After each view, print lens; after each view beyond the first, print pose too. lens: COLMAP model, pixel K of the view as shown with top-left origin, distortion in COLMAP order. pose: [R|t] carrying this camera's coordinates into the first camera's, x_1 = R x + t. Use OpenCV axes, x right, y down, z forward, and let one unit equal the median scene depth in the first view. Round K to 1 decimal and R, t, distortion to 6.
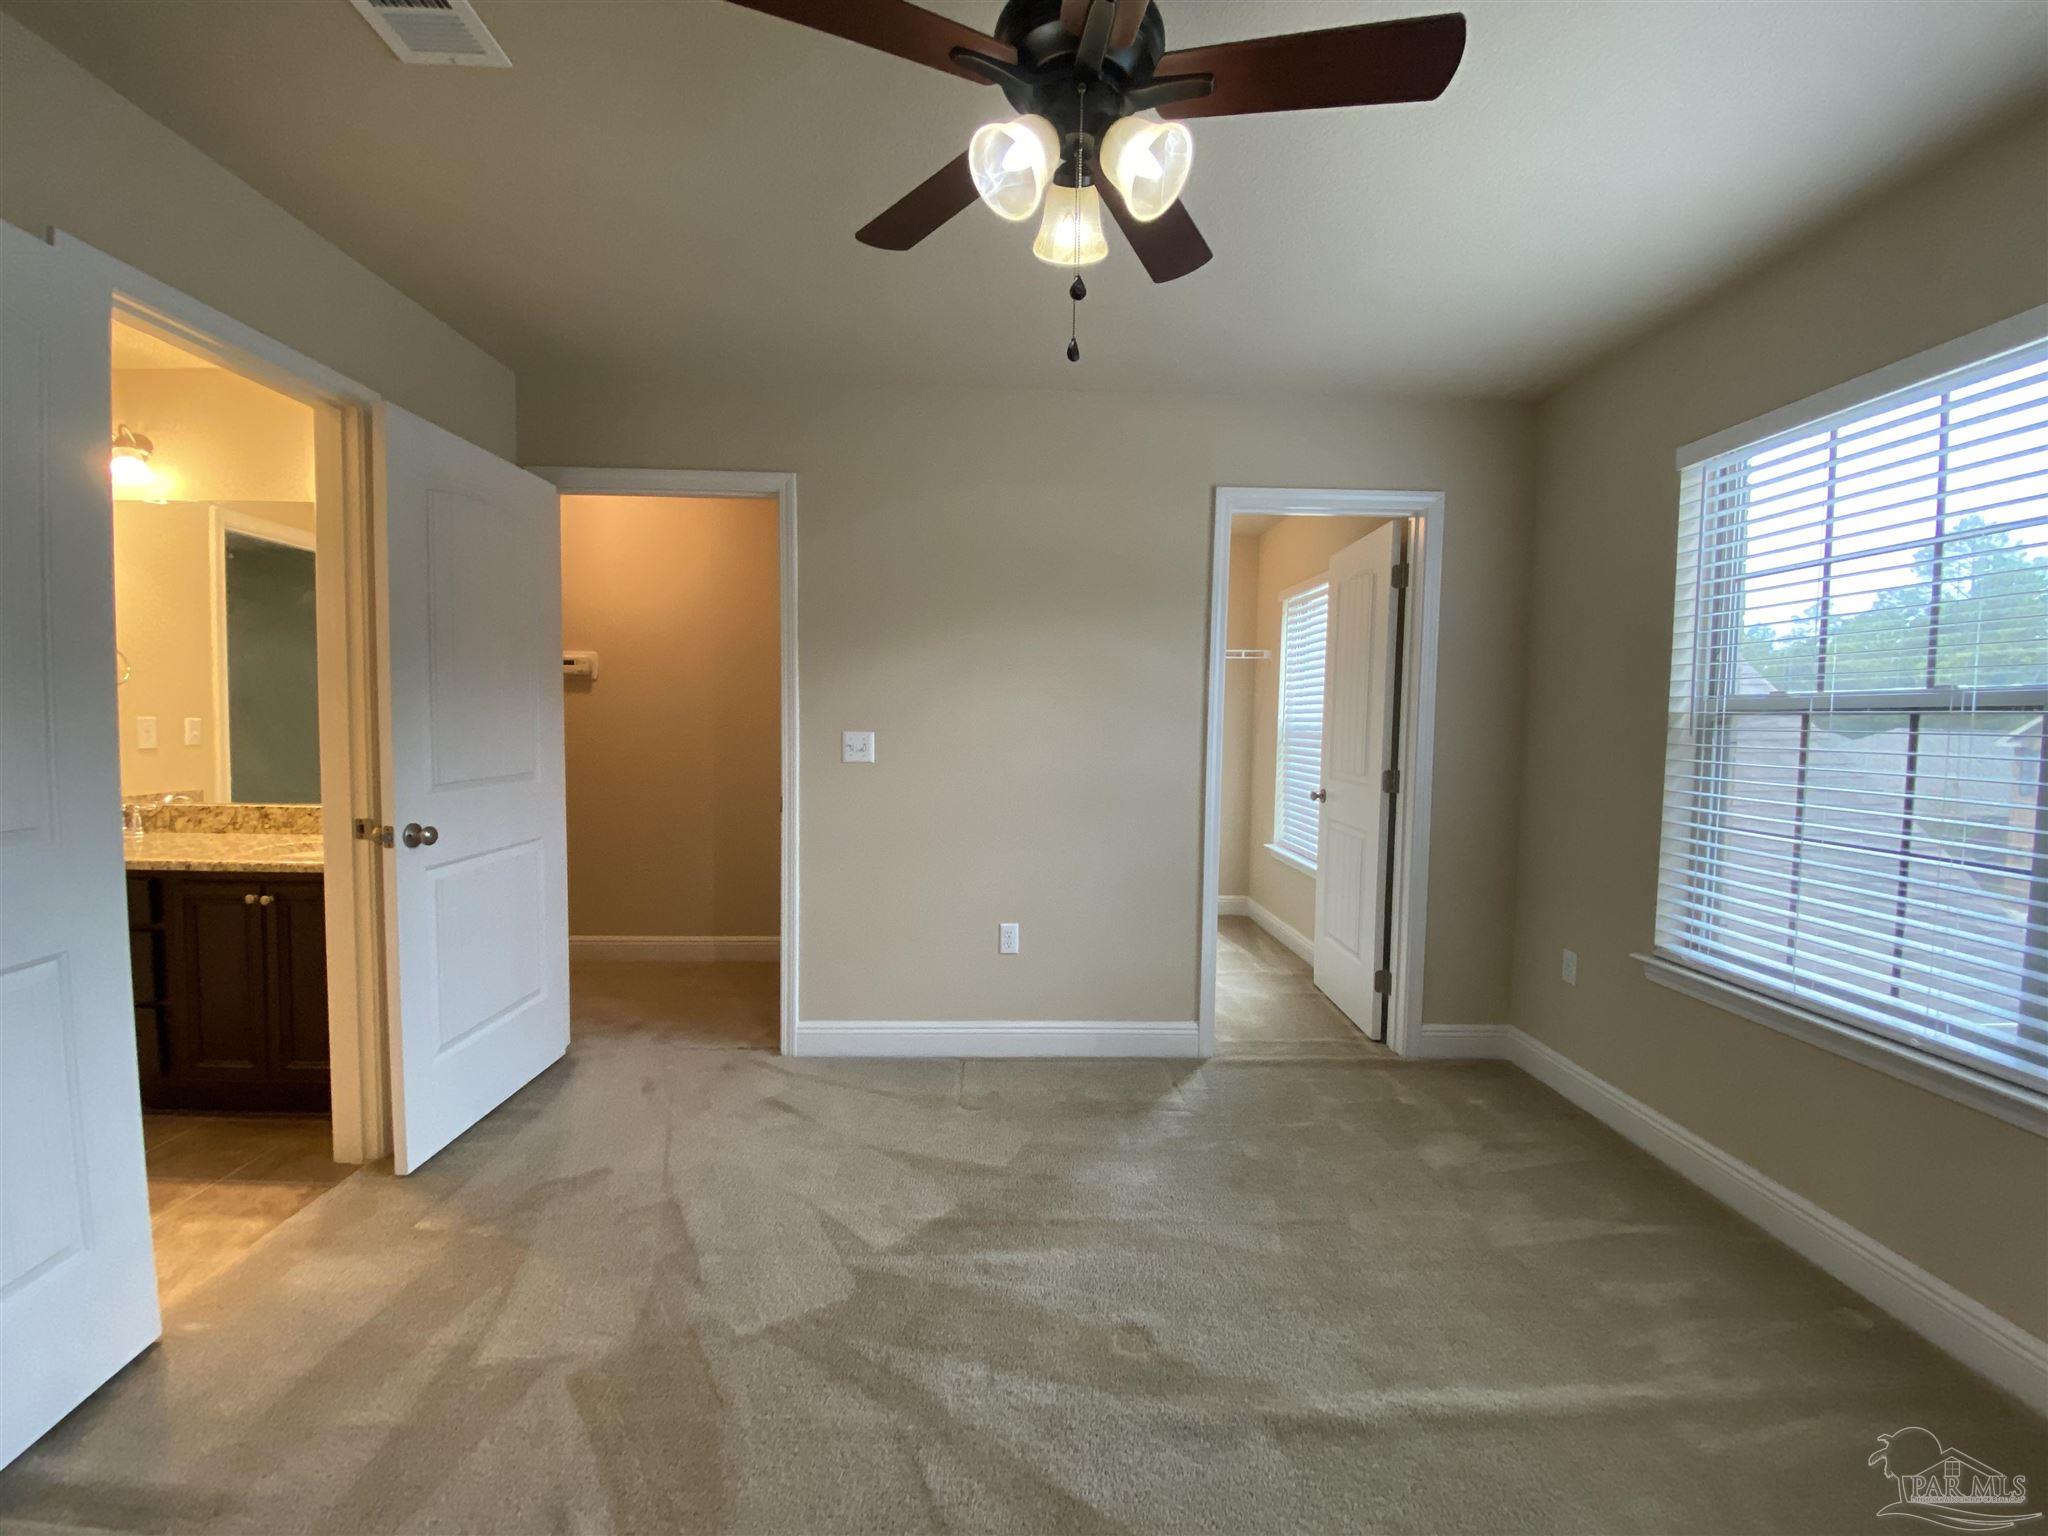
lens RADIAL K [[814.7, 0, 1023.0], [0, 814.7, 764.6], [0, 0, 1]] dist [-0.000179, -0.010392]
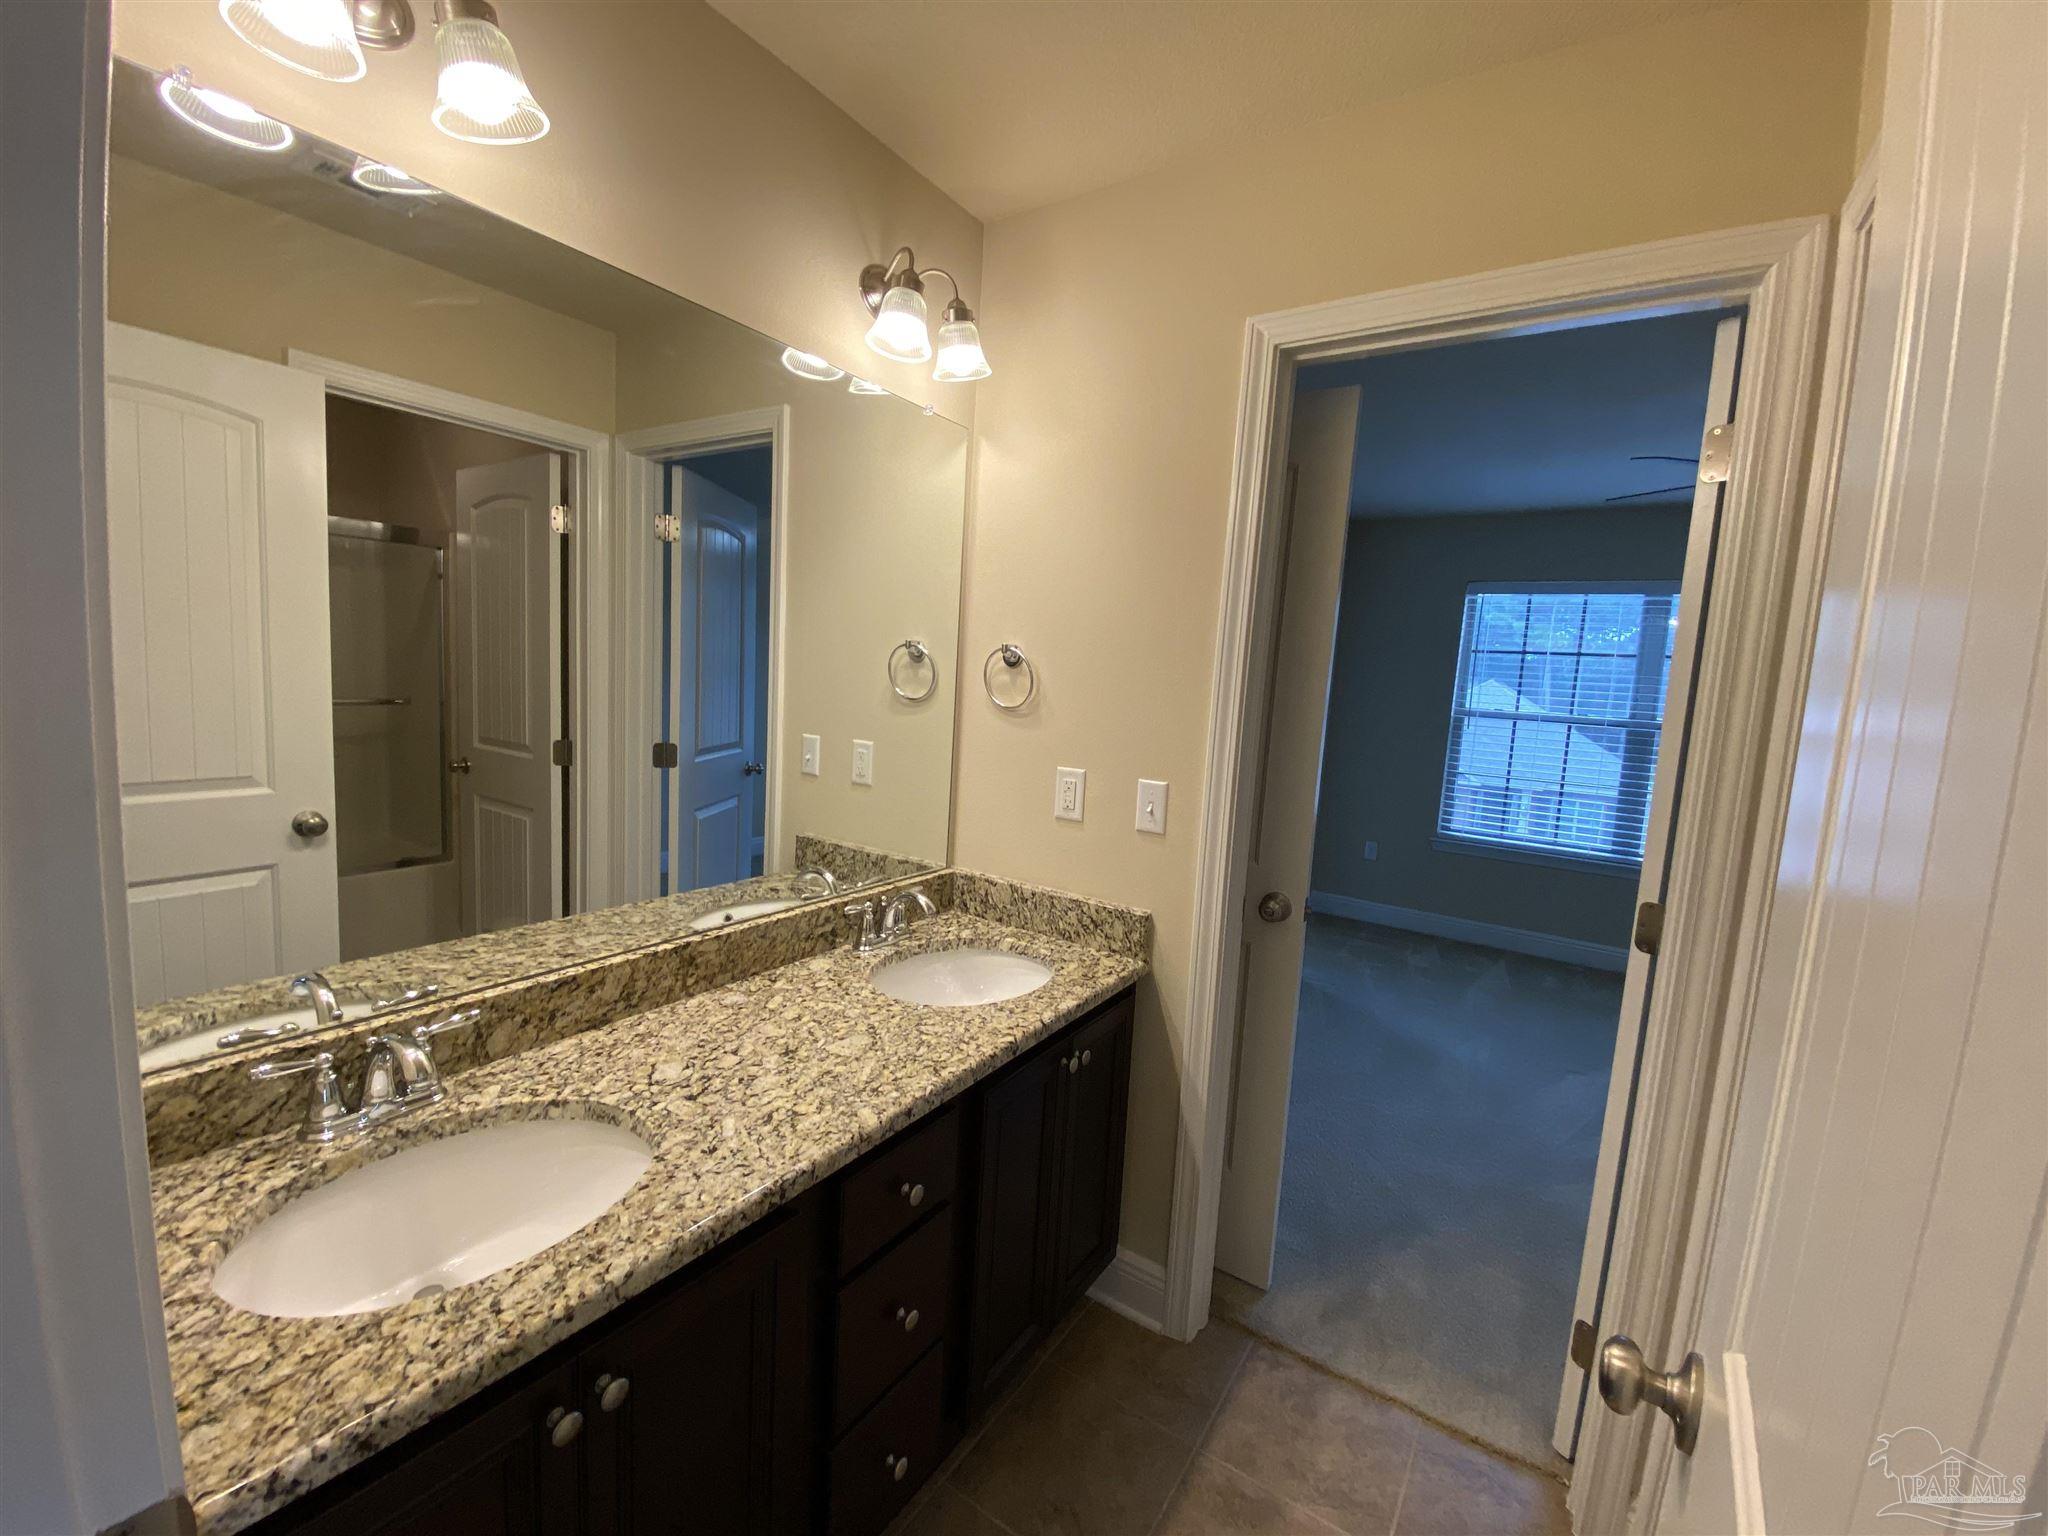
lens RADIAL K [[814.7, 0, 1023.0], [0, 814.7, 764.6], [0, 0, 1]] dist [-0.000179, -0.010392]
pose [[0.594480, -0.070579, 0.801007, -1.460090], [-0.000918, 0.996080, 0.088448, -0.121938], [-0.804110, -0.053316, 0.592085, 0.662922]]
